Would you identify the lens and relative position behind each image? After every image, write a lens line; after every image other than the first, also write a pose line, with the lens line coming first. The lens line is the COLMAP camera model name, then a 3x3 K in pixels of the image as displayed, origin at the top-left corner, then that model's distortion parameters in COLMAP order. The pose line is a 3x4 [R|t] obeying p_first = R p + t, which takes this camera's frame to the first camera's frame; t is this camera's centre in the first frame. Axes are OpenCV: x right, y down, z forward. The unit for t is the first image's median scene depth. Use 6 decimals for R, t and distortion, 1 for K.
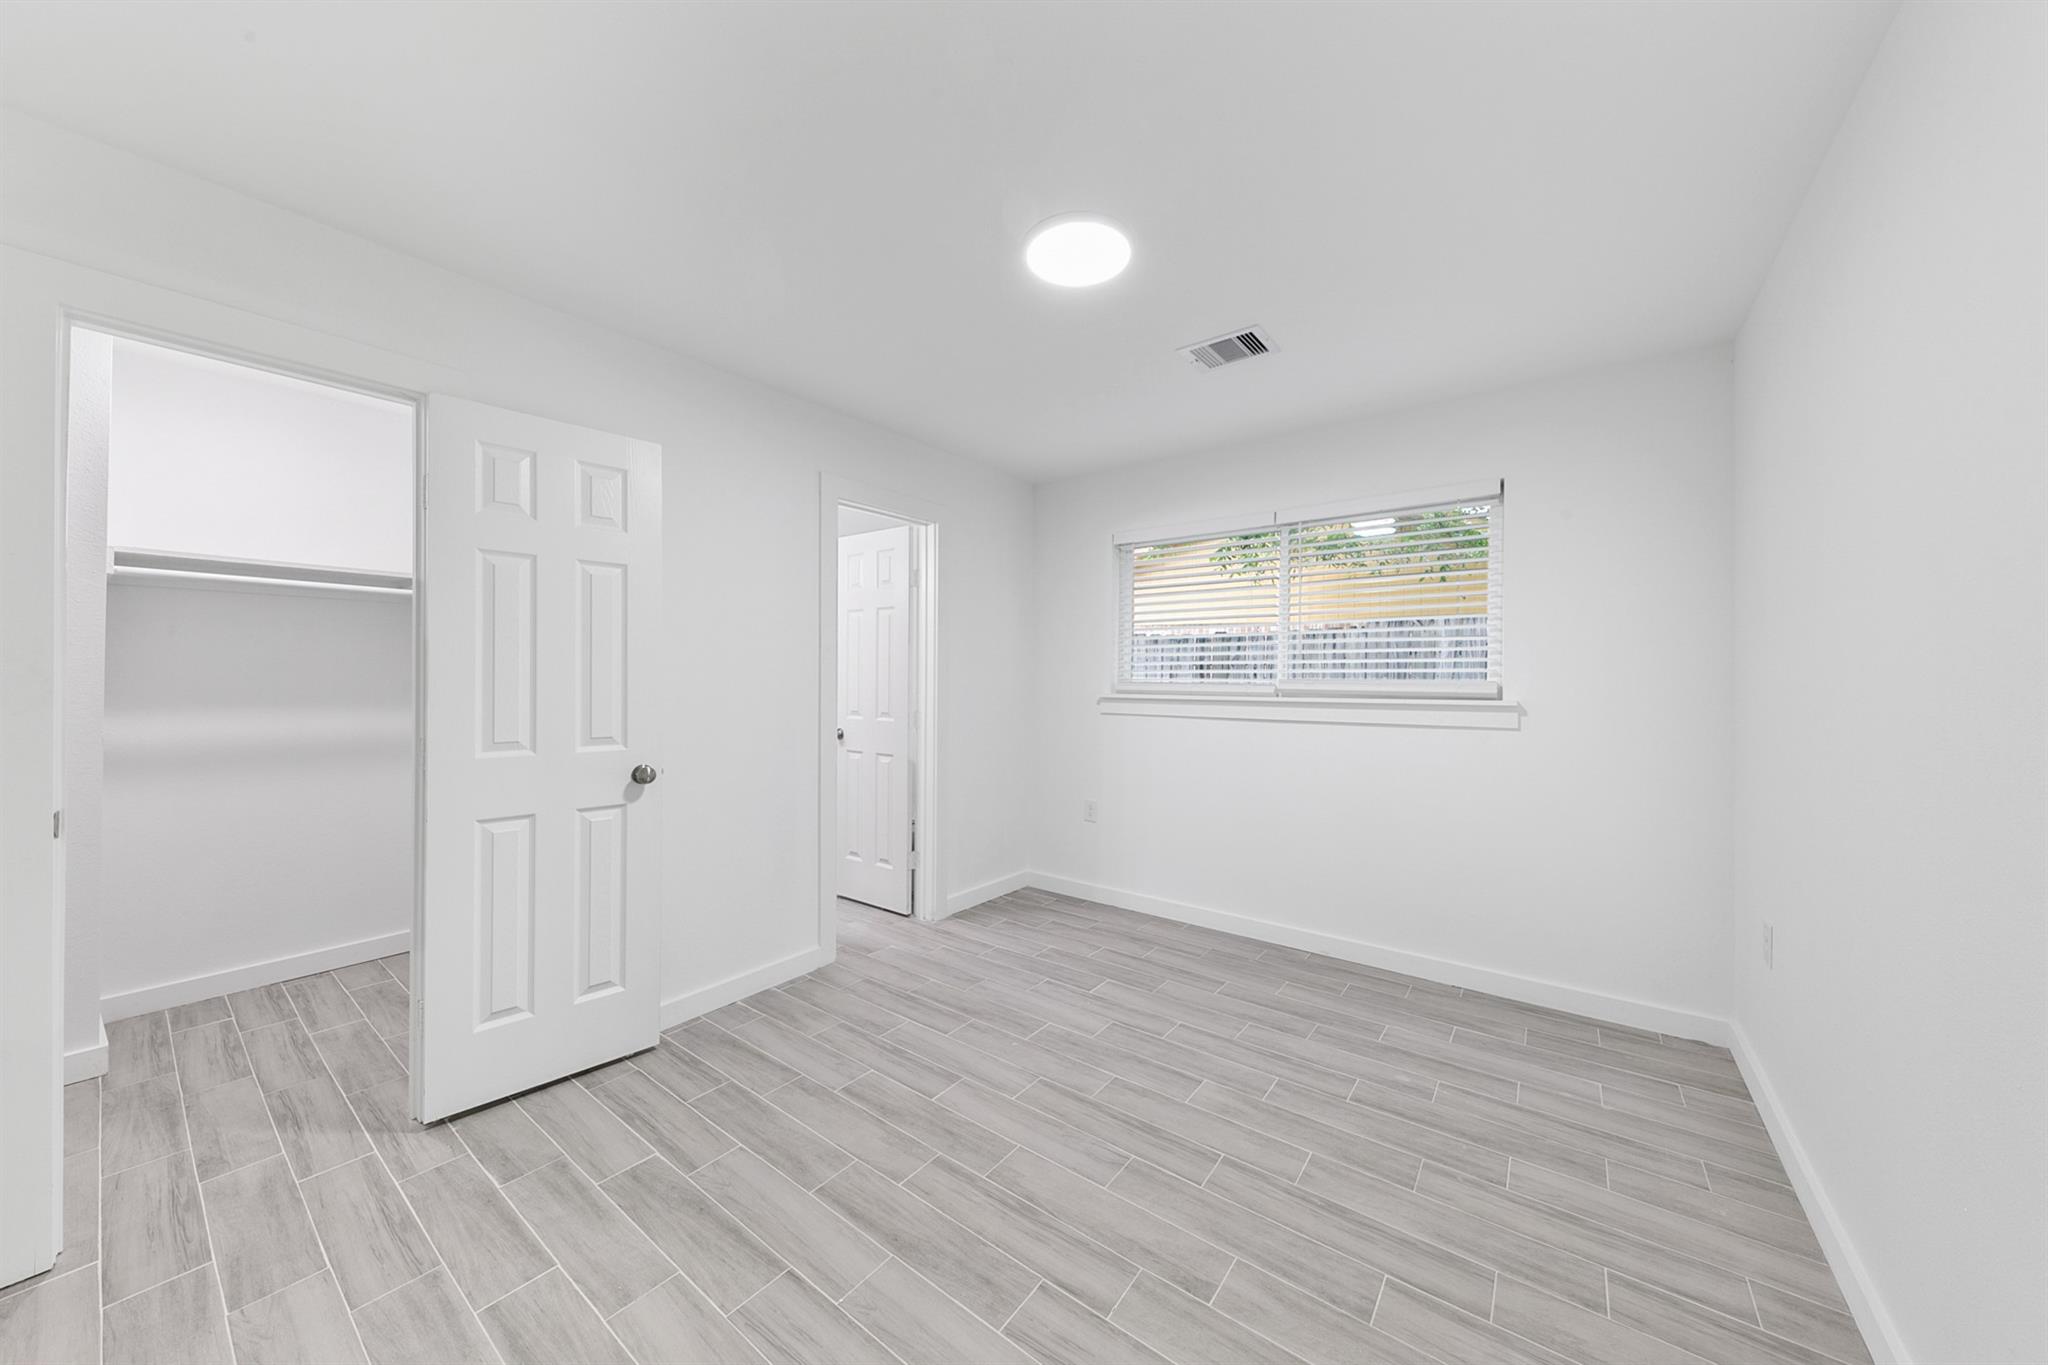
lens RADIAL K [[704.6, 0, 1016.4], [0, 704.6, 669.6], [0, 0, 1]] dist [0.006712, -0.002661]
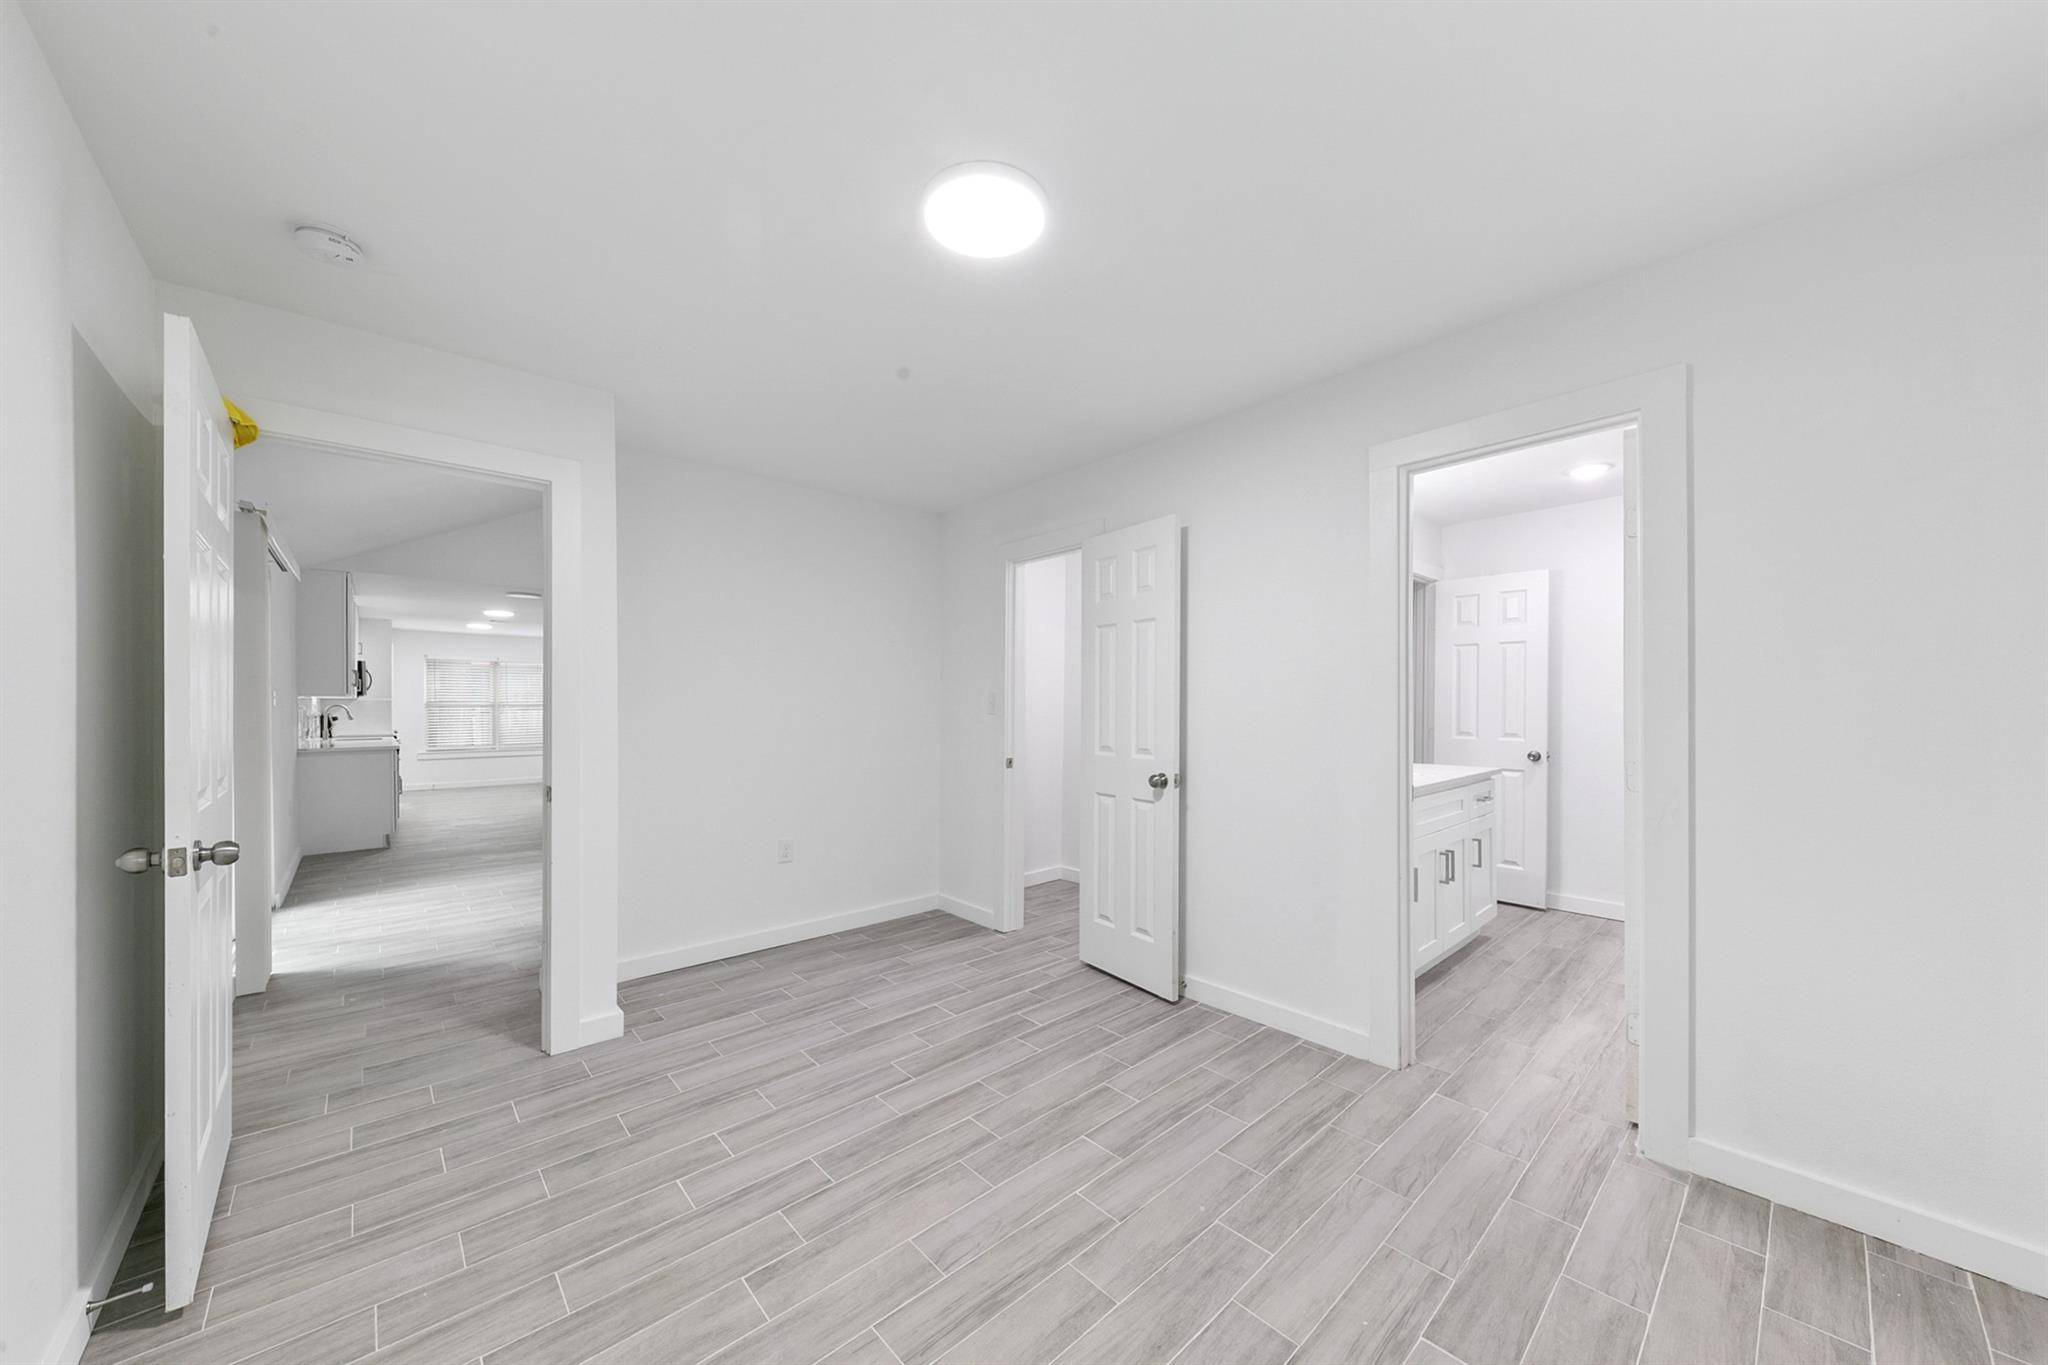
lens RADIAL K [[704.6, 0, 1023.2], [0, 704.6, 704.2], [0, 0, 1]] dist [0.006712, -0.002661]
pose [[-0.163610, -0.001865, -0.986523, 0.860149], [0.011035, 0.999932, -0.003721, 0.013556], [0.986463, -0.011495, -0.163578, 1.085263]]
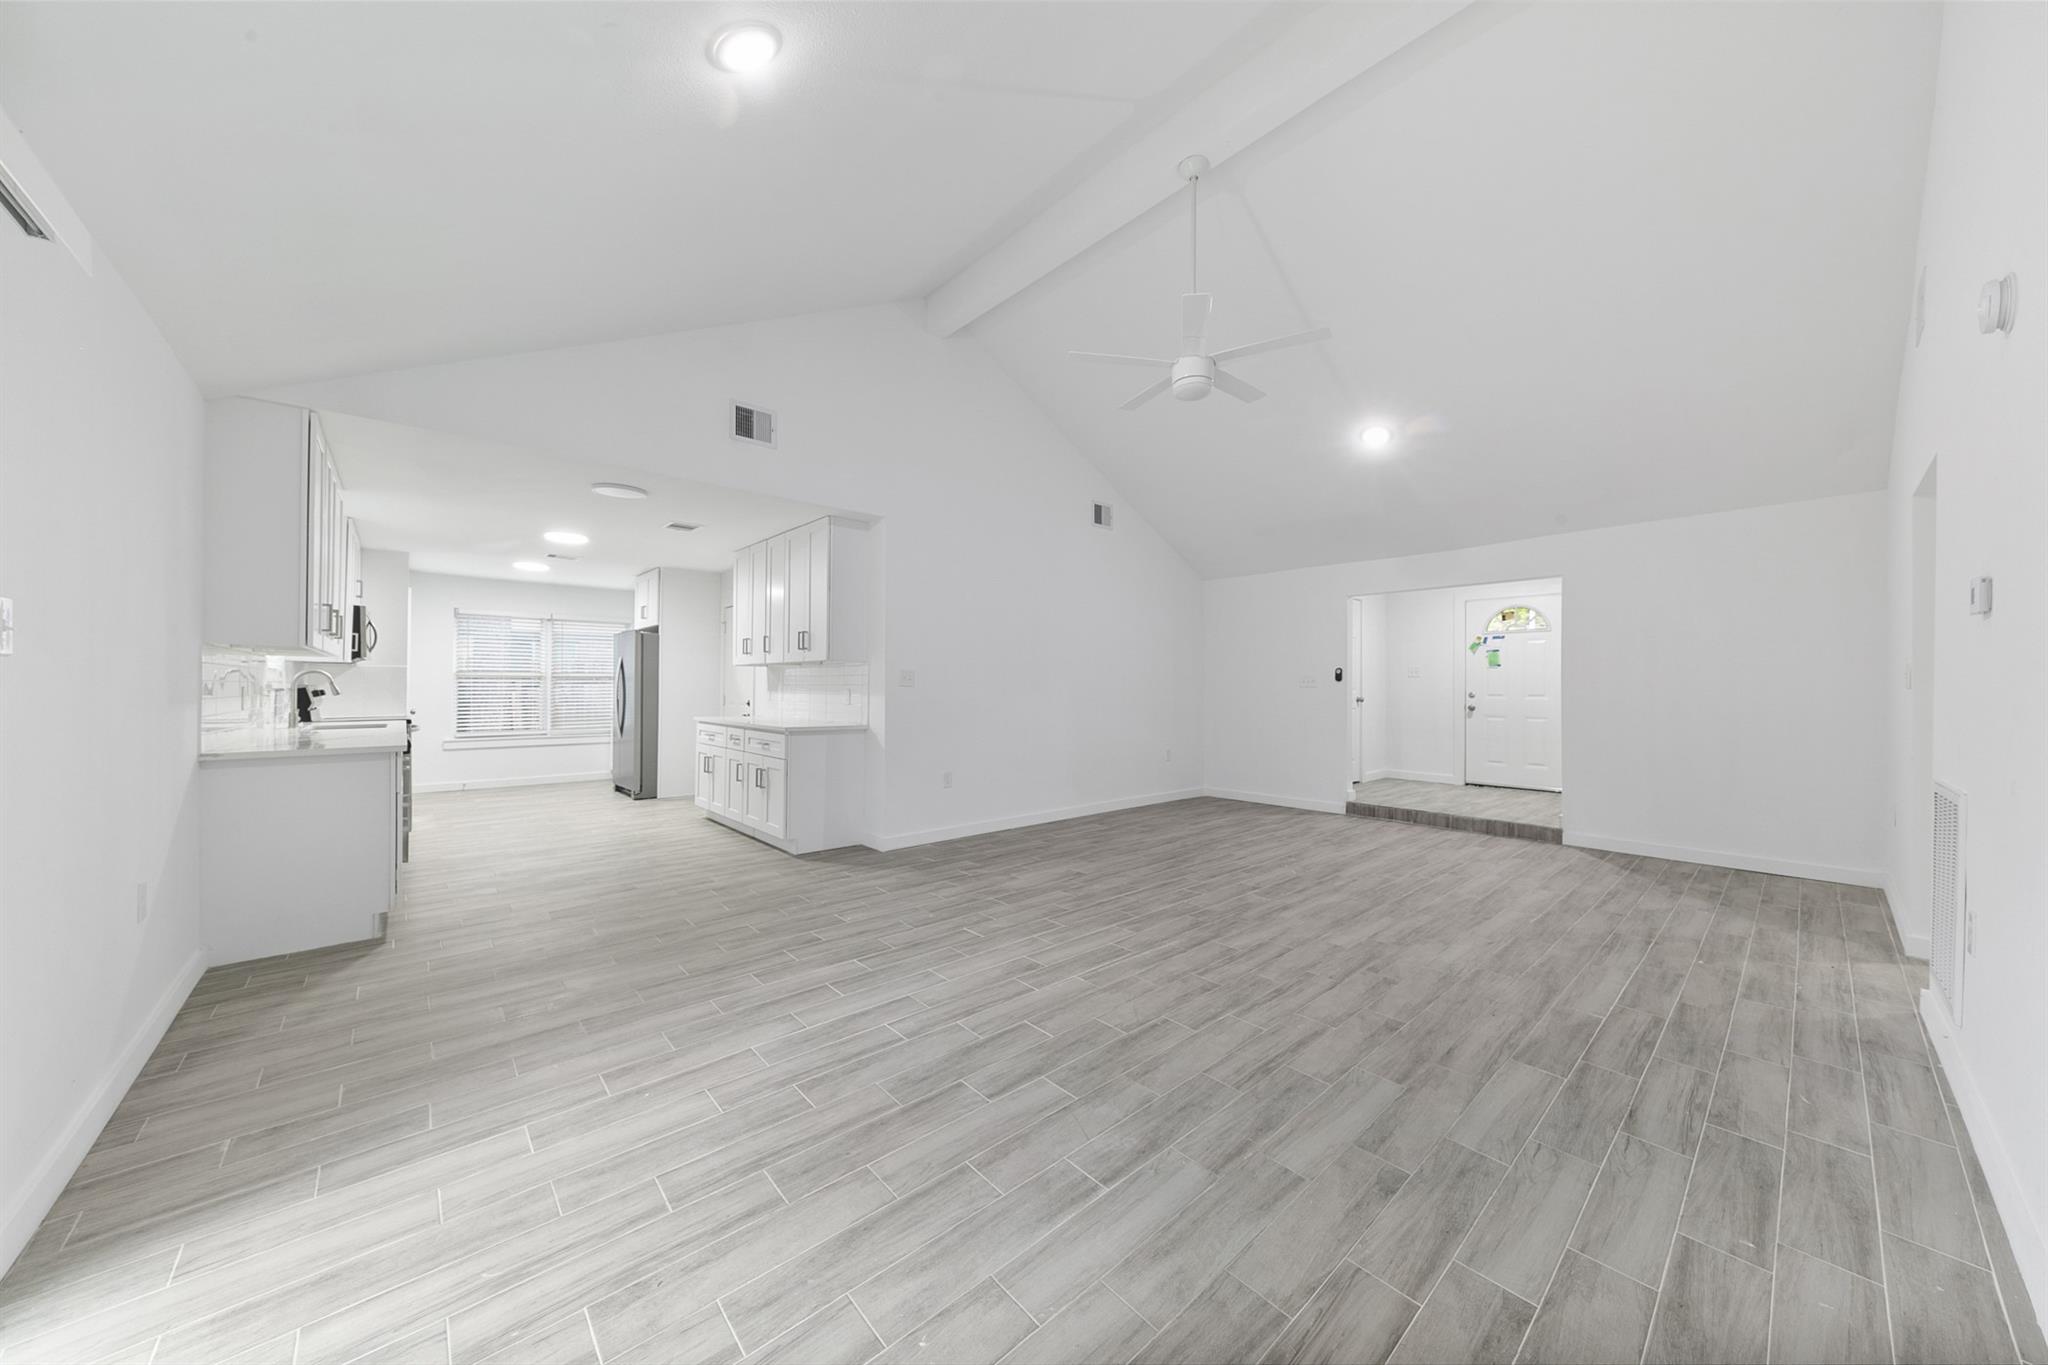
lens RADIAL K [[704.6, 0, 1016.4], [0, 704.6, 693.7], [0, 0, 1]] dist [0.006712, -0.002661]
pose [[-0.193231, -0.001255, -0.981153, 0.774790], [-0.008184, 0.999966, 0.000332, 0.013862], [0.981119, 0.008094, -0.193235, 0.984829]]
